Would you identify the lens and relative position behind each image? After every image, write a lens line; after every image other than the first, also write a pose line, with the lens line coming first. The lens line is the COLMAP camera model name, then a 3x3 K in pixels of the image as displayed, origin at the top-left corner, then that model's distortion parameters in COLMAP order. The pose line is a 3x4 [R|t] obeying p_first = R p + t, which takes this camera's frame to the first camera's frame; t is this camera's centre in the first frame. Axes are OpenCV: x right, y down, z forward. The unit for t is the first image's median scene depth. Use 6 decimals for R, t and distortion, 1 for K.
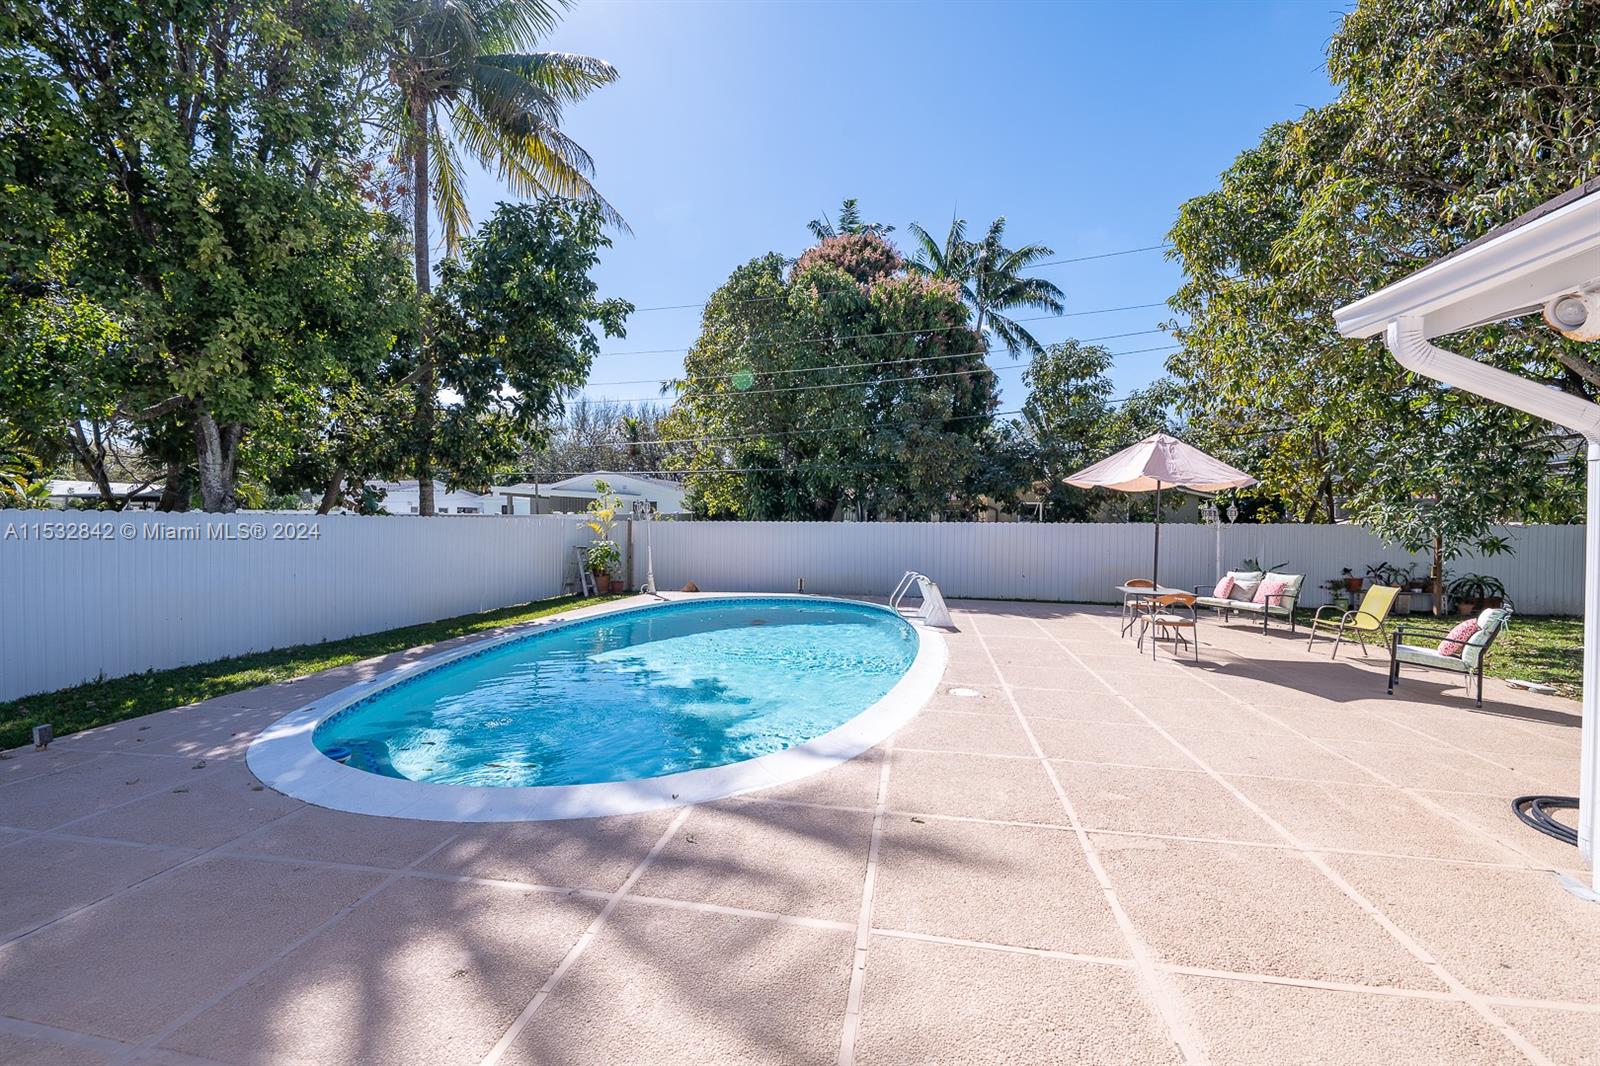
lens RADIAL K [[641.0, 0, 800.0], [0, 641.0, 533.0], [0, 0, 1]] dist [0.002520, 0.000344]
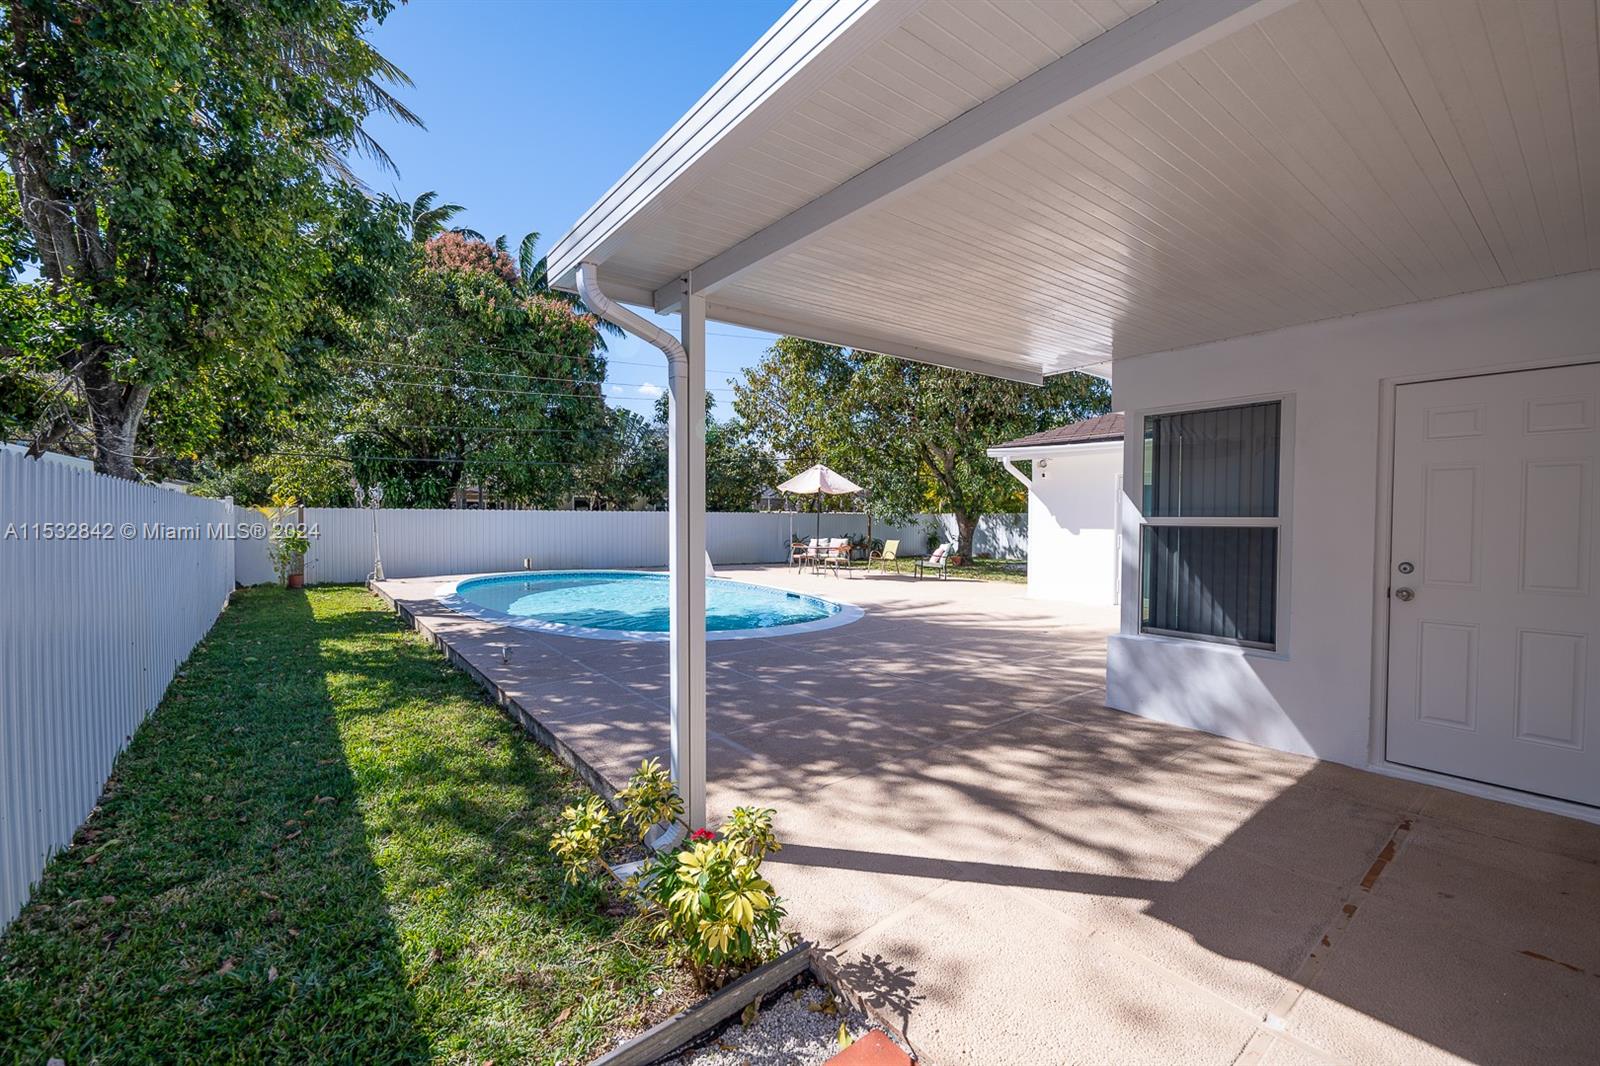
lens RADIAL K [[641.0, 0, 800.0], [0, 641.0, 533.0], [0, 0, 1]] dist [0.002520, 0.000344]
pose [[0.649528, -0.032860, 0.759627, -0.787386], [0.025522, 0.999445, 0.021411, 0.004185], [-0.759909, 0.005481, 0.650006, -0.158902]]
